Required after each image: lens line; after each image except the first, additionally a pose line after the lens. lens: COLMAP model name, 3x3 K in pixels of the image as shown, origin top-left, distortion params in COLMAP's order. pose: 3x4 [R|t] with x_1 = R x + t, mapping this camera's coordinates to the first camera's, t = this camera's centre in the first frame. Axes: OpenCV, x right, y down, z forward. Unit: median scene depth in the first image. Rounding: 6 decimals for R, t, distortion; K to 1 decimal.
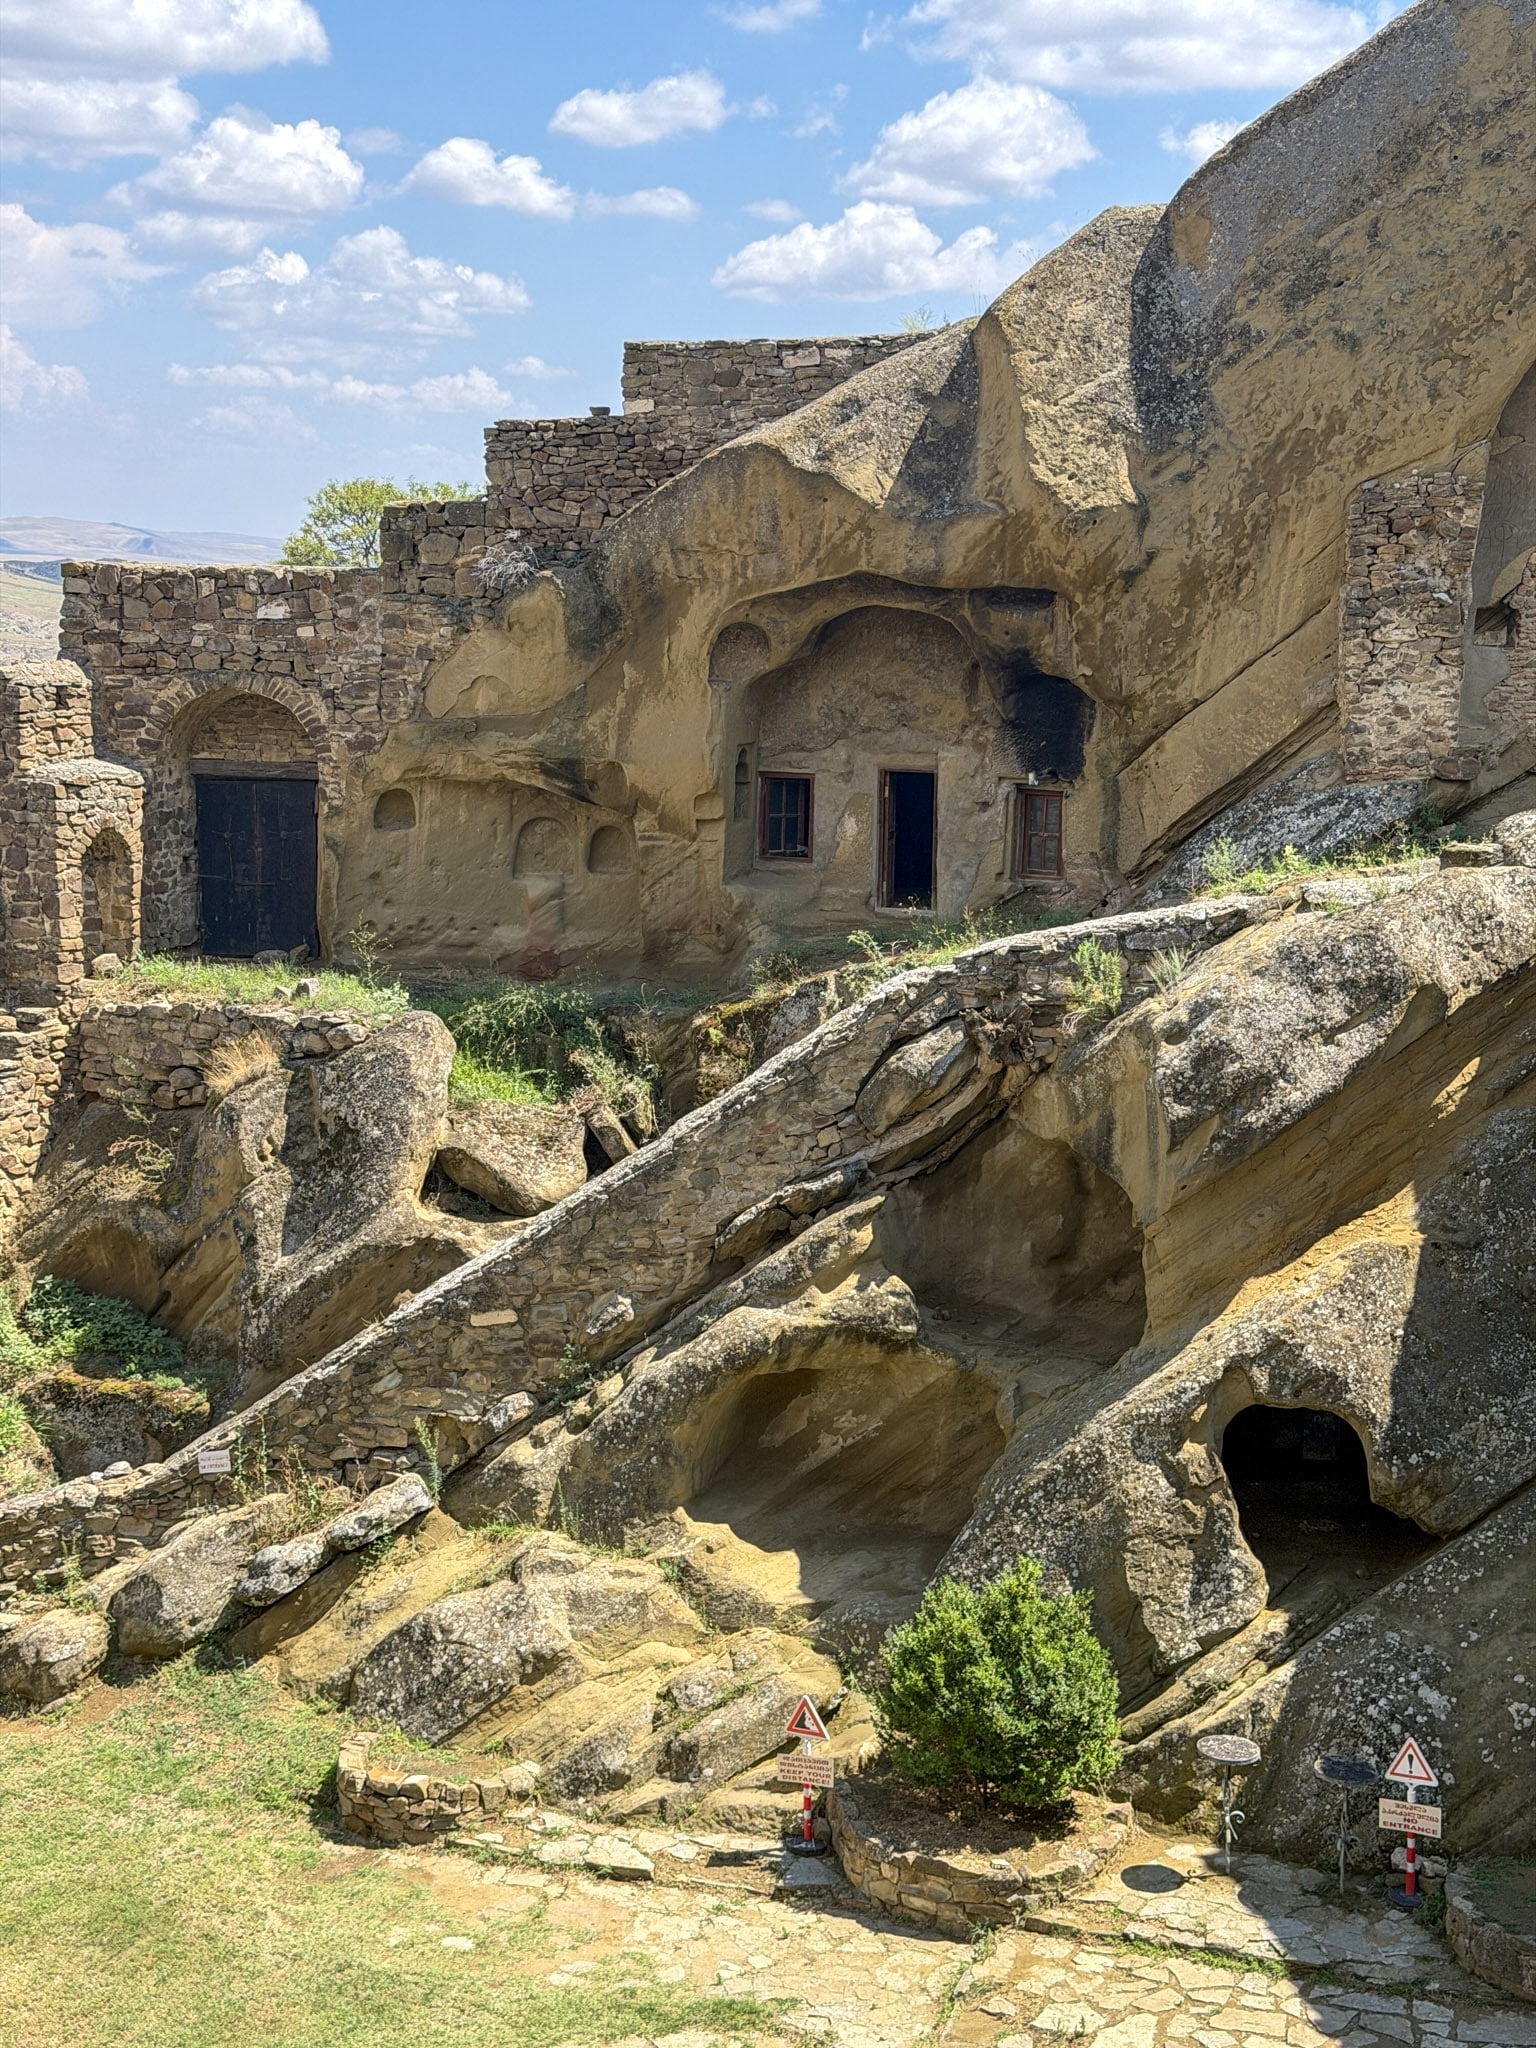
lens RADIAL K [[2832.0, 0, 748.6], [0, 2832.0, 1040.6], [0, 0, 1]] dist [0.089573, 0.000000]
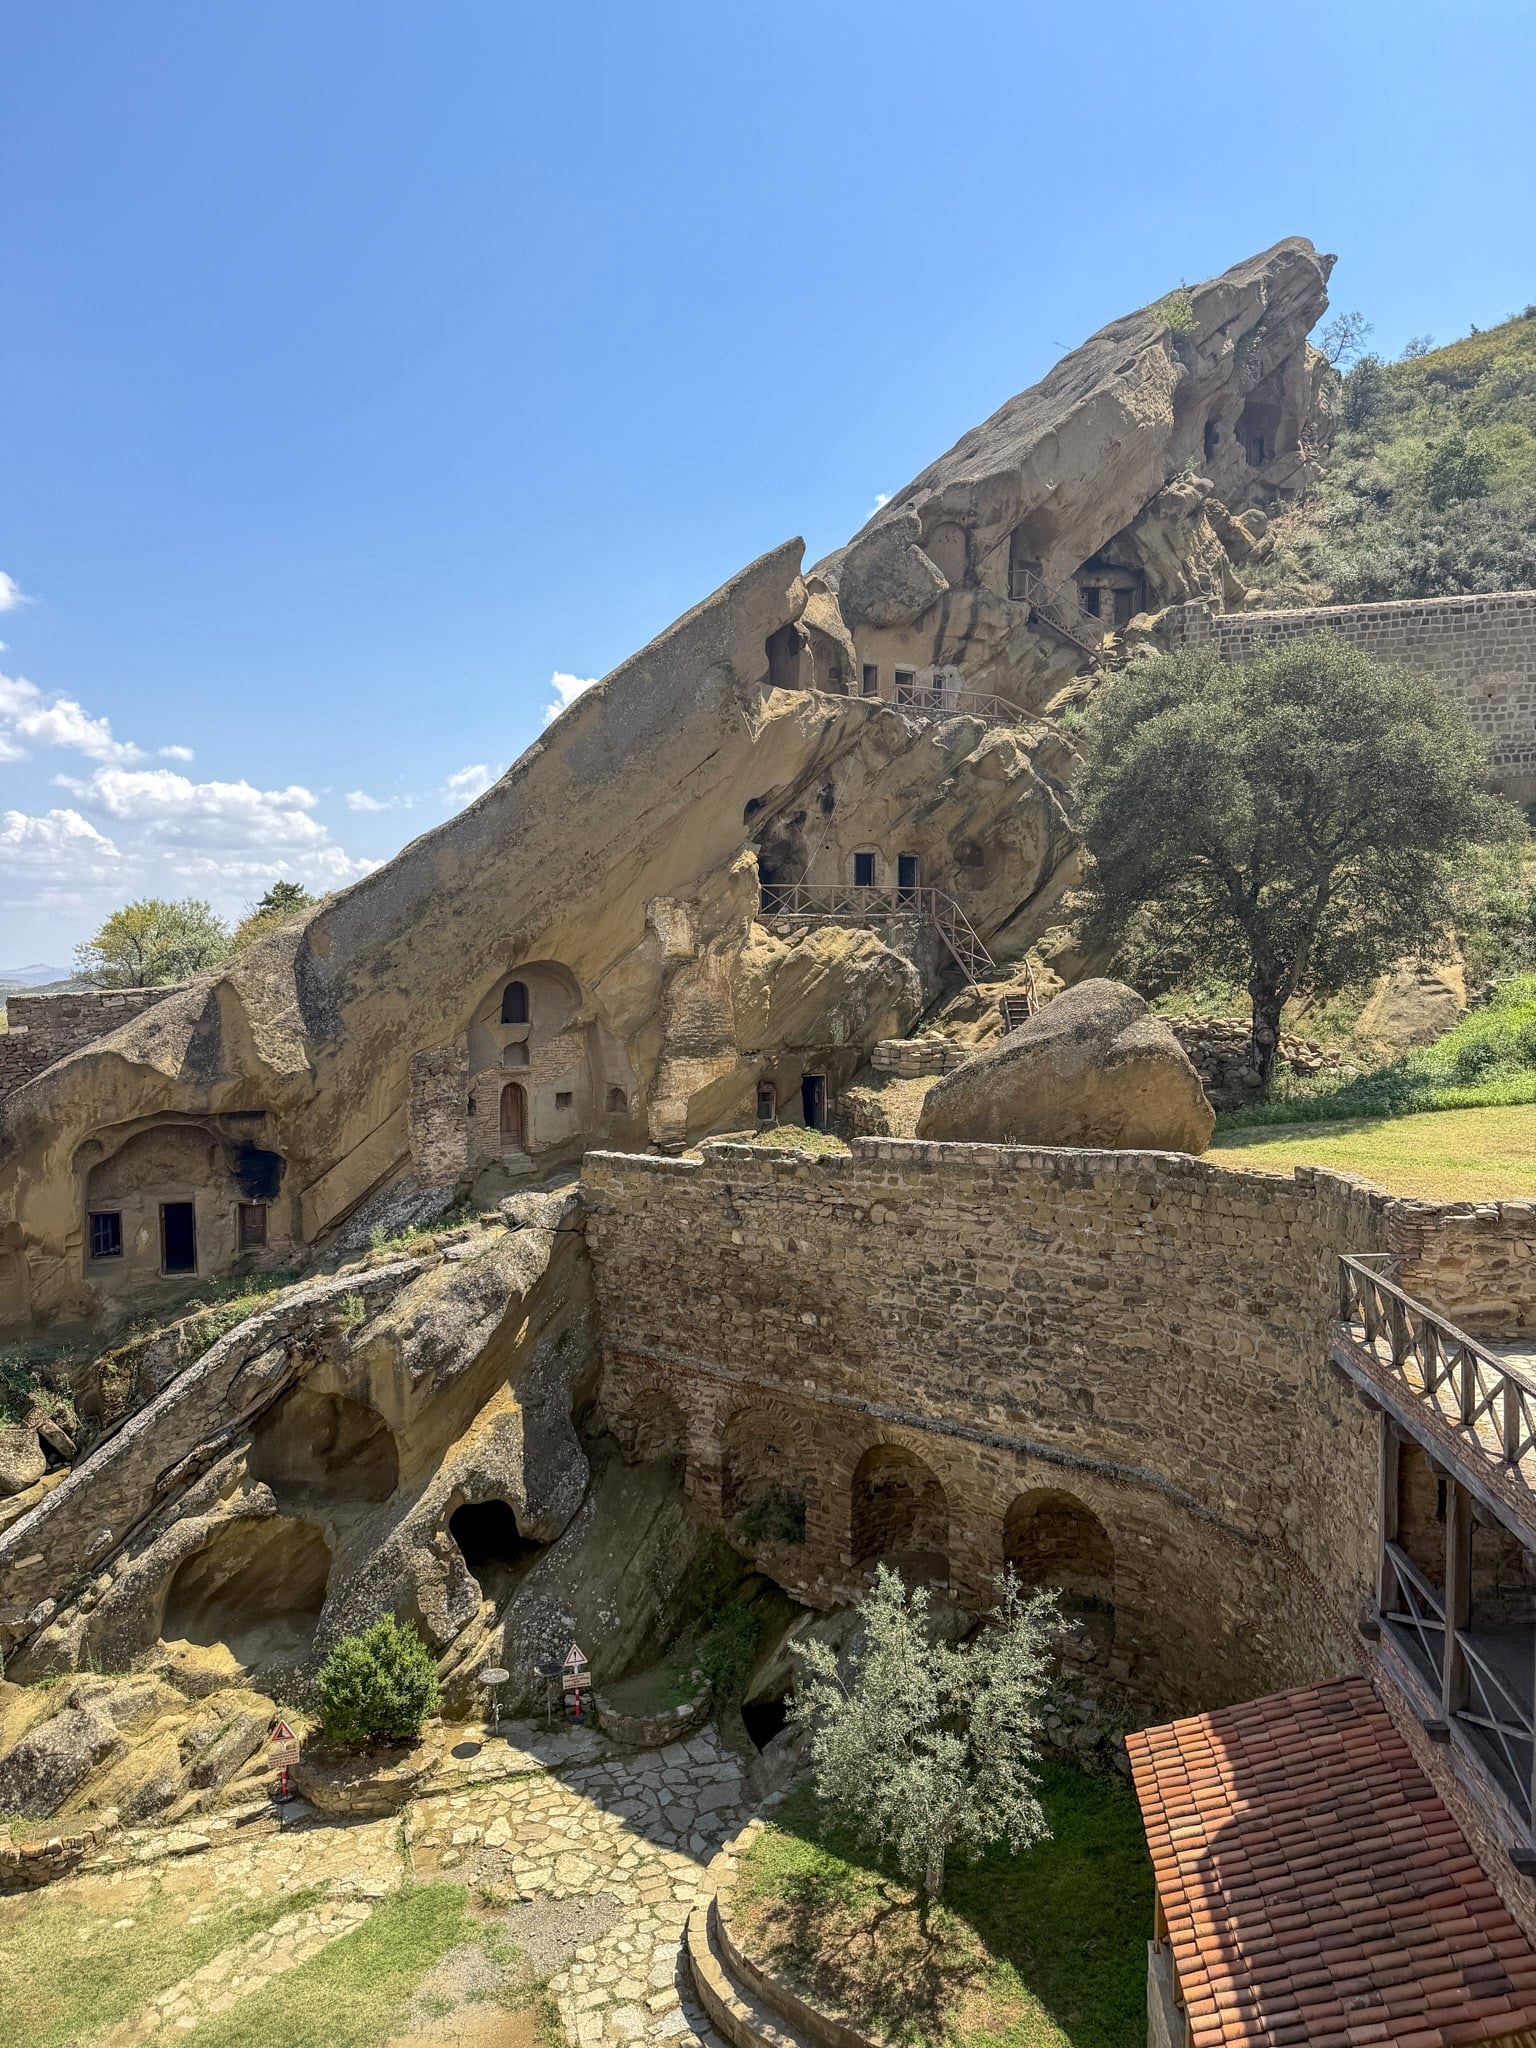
lens RADIAL K [[1465.1, 0, 771.3], [0, 1465.1, 1016.9], [0, 0, 1]] dist [0.089900, -0.095229]
pose [[0.797680, -0.054375, 0.600624, -0.257039], [0.124443, 0.989334, -0.075706, -0.108918], [-0.590102, 0.135132, 0.795939, -0.068742]]
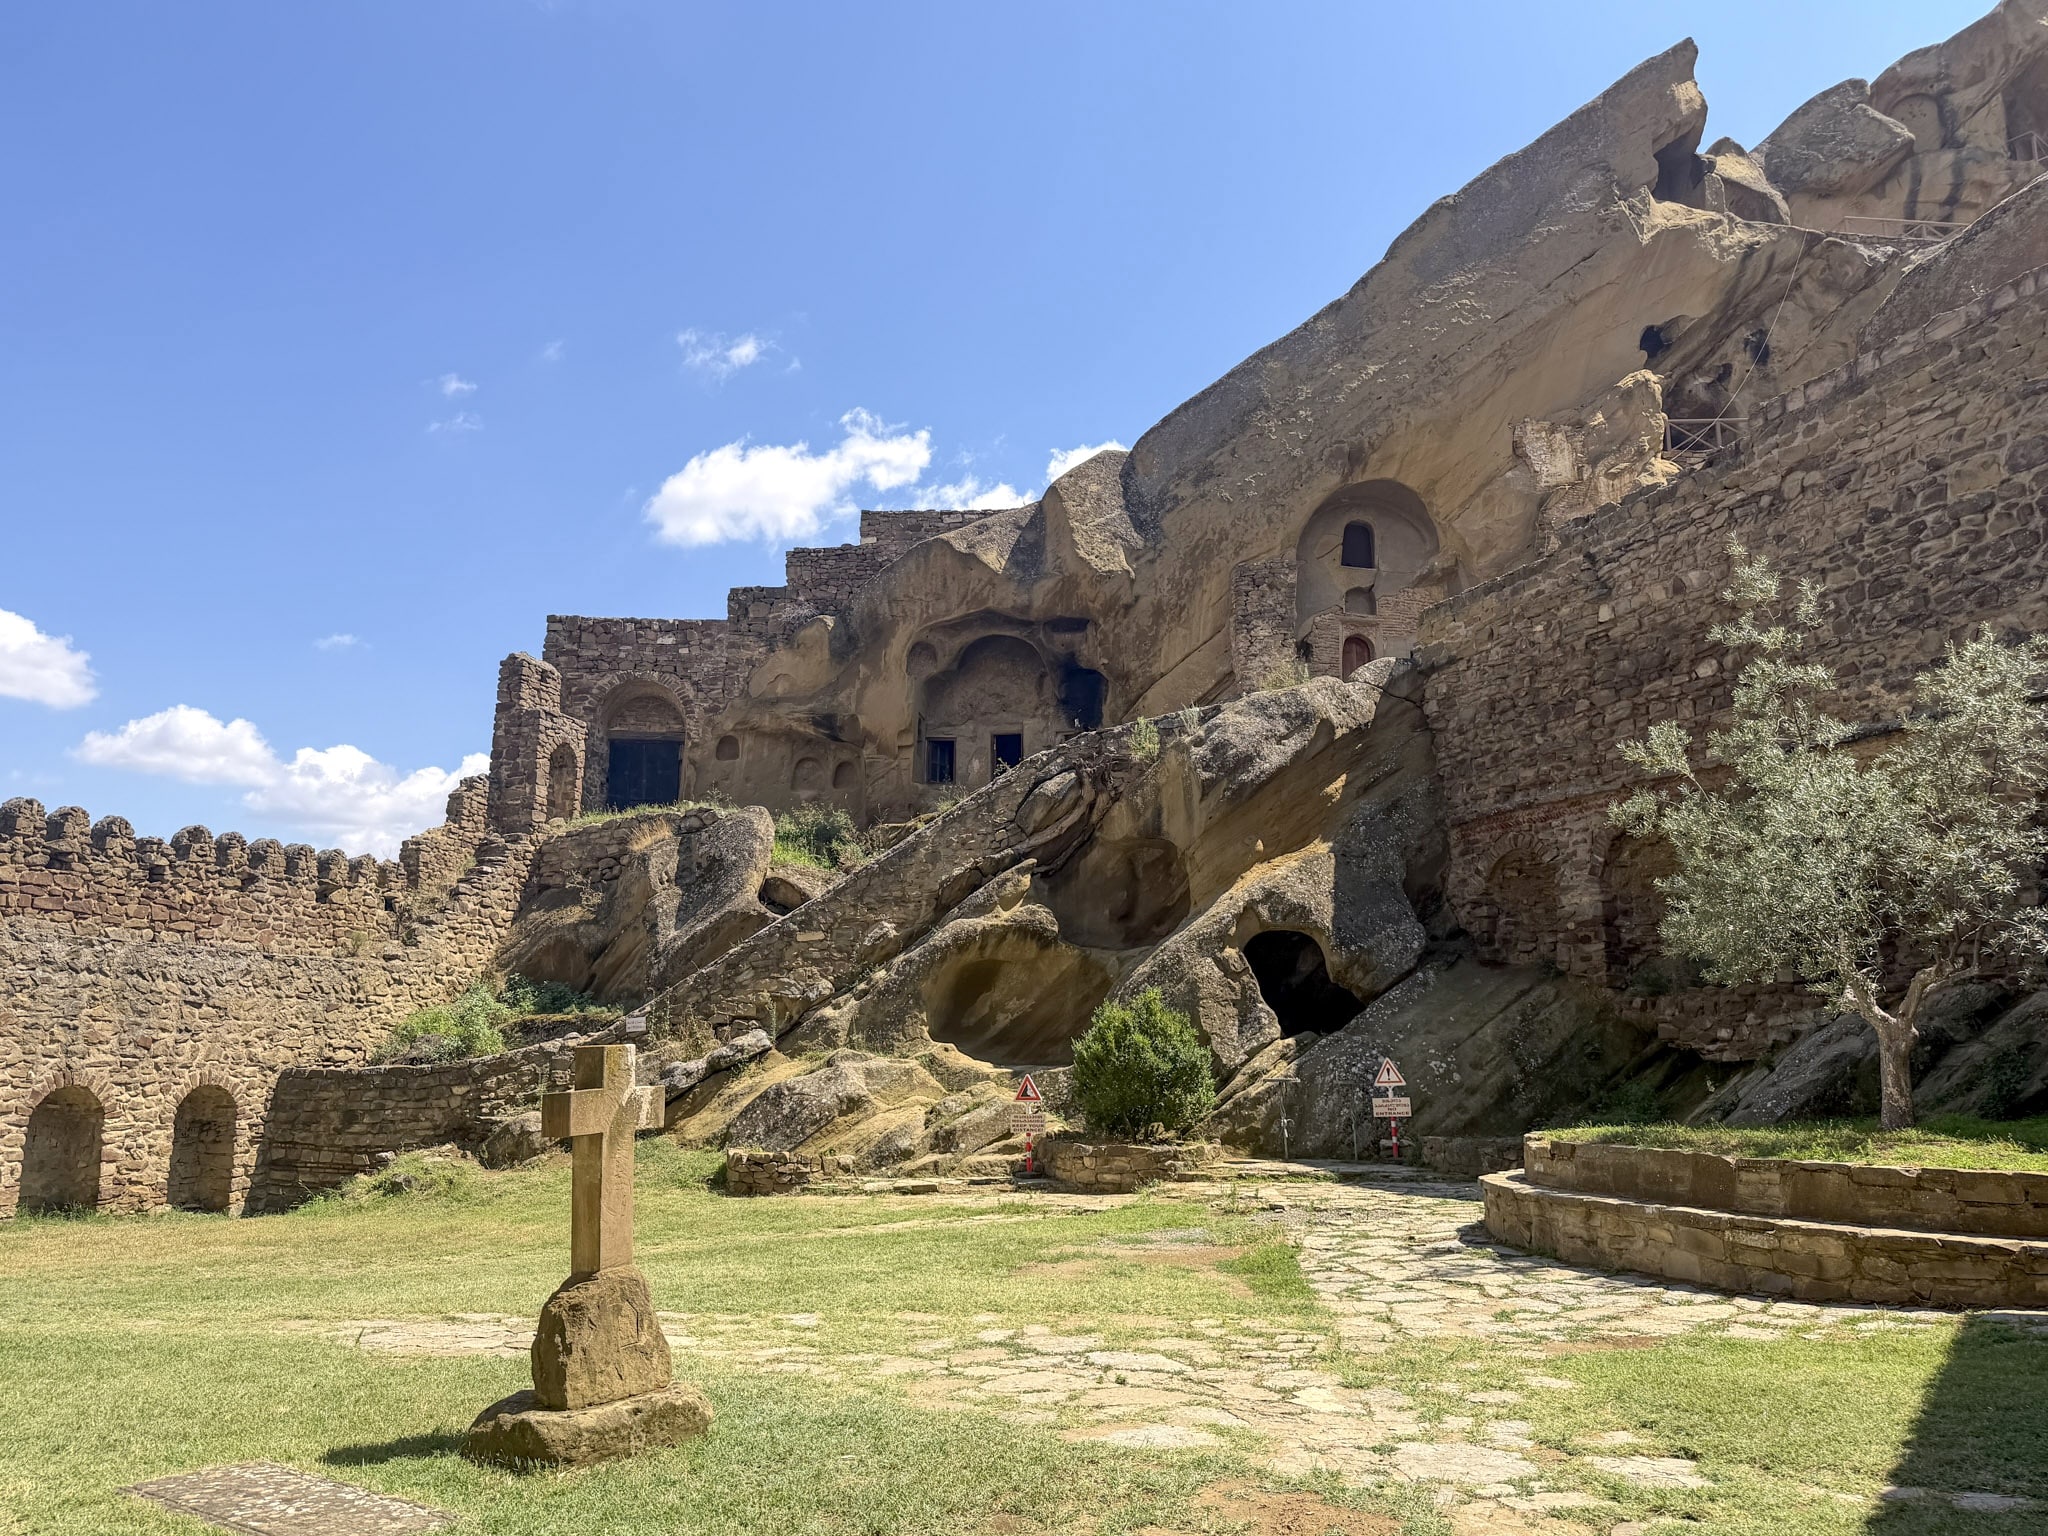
lens RADIAL K [[1465.1, 0, 1023.8], [0, 1465.1, 759.4], [0, 0, 1]] dist [0.089900, -0.095229]
pose [[0.986366, 0.017695, 0.163615, -0.106996], [0.040847, 0.936768, -0.347560, 0.303206], [-0.159419, 0.349505, 0.923272, 0.122134]]
